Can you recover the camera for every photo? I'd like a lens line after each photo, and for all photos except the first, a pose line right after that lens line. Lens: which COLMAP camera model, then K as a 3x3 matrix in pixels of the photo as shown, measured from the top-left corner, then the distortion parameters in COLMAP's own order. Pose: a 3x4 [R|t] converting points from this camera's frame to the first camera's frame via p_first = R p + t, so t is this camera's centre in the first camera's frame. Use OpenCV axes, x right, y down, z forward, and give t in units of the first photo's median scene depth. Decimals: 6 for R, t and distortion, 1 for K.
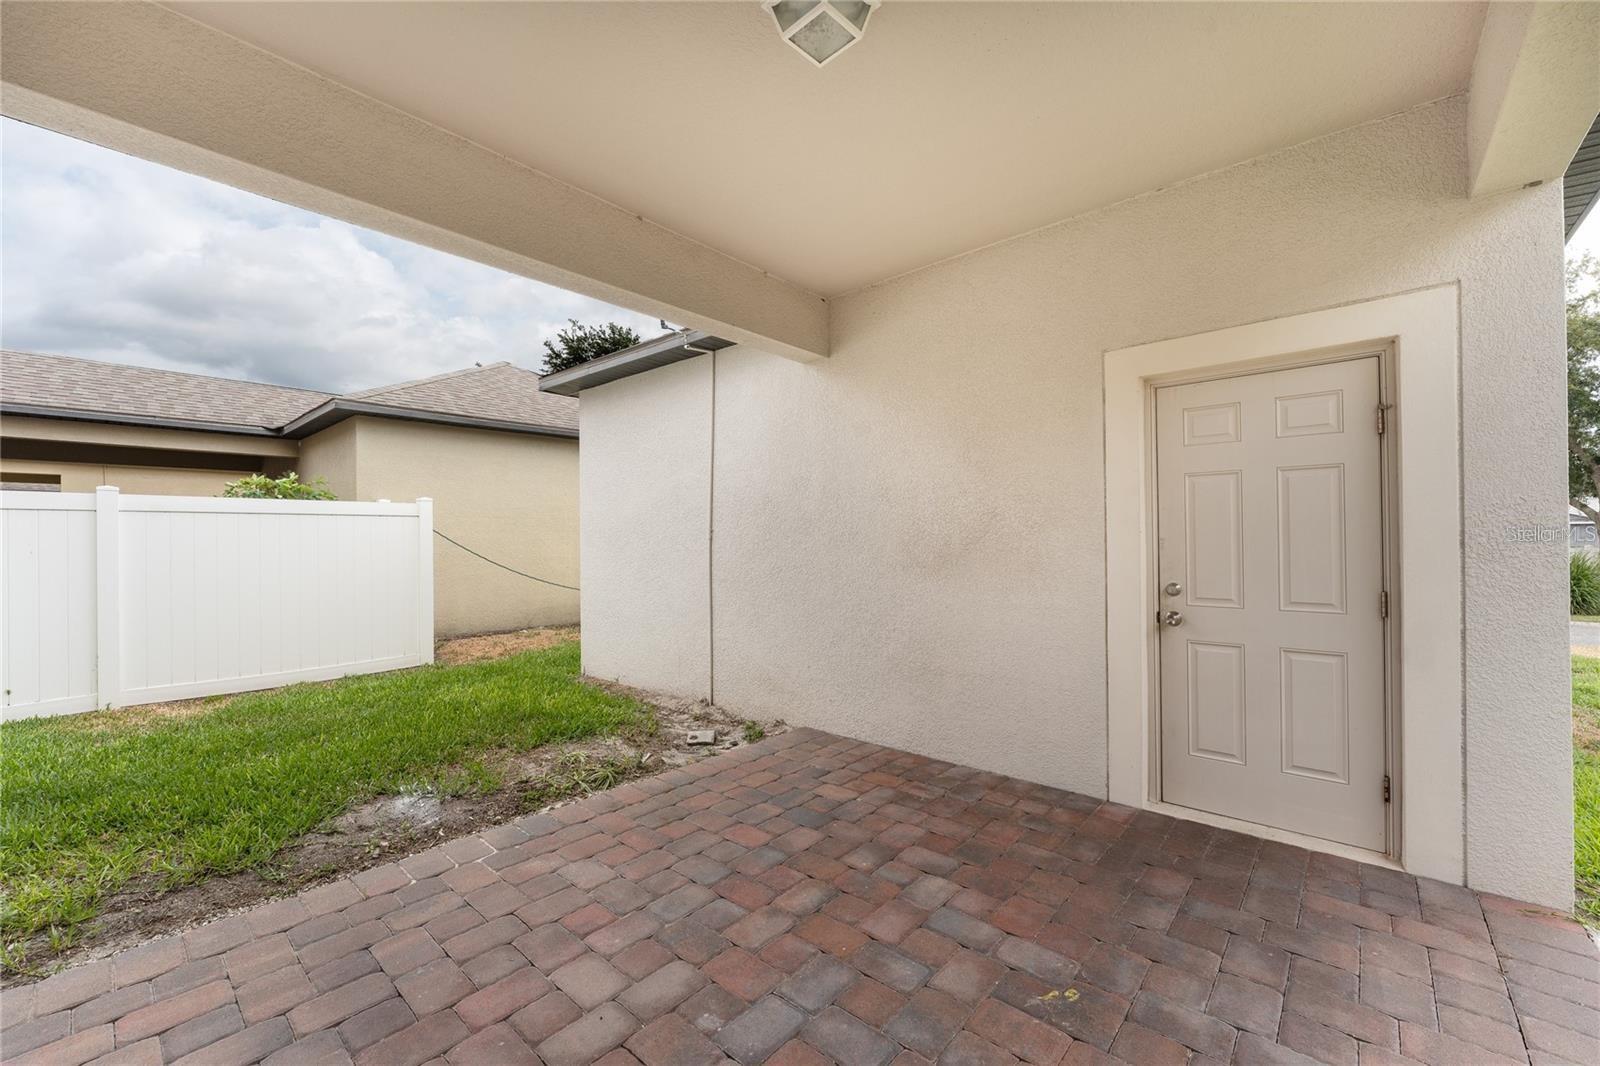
lens RADIAL K [[635.9, 0, 800.0], [0, 635.9, 533.0], [0, 0, 1]] dist [-0.004613, 0.000075]
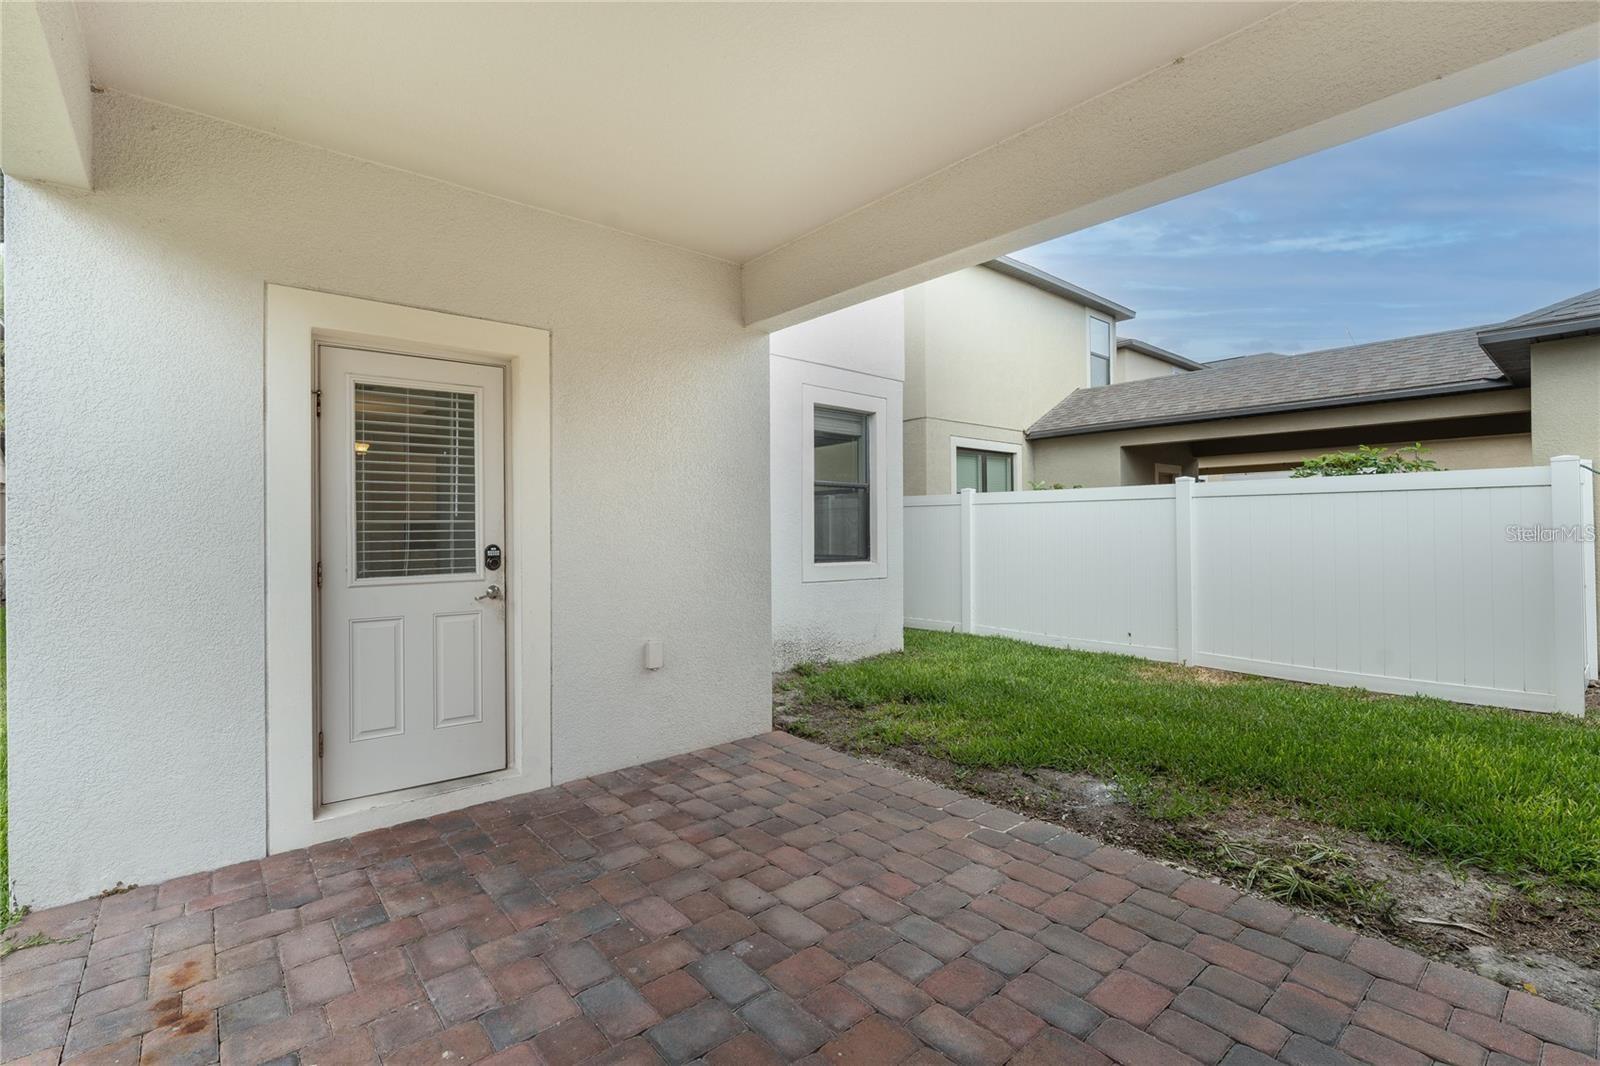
lens RADIAL K [[806.1, 0, 800.0], [0, 806.1, 533.0], [0, 0, 1]] dist [-0.001249, -0.000185]
pose [[-0.191662, 0.015859, -0.981333, 0.810347], [0.015713, 0.999791, 0.013089, -0.000608], [0.981335, -0.012911, -0.191871, 0.893088]]
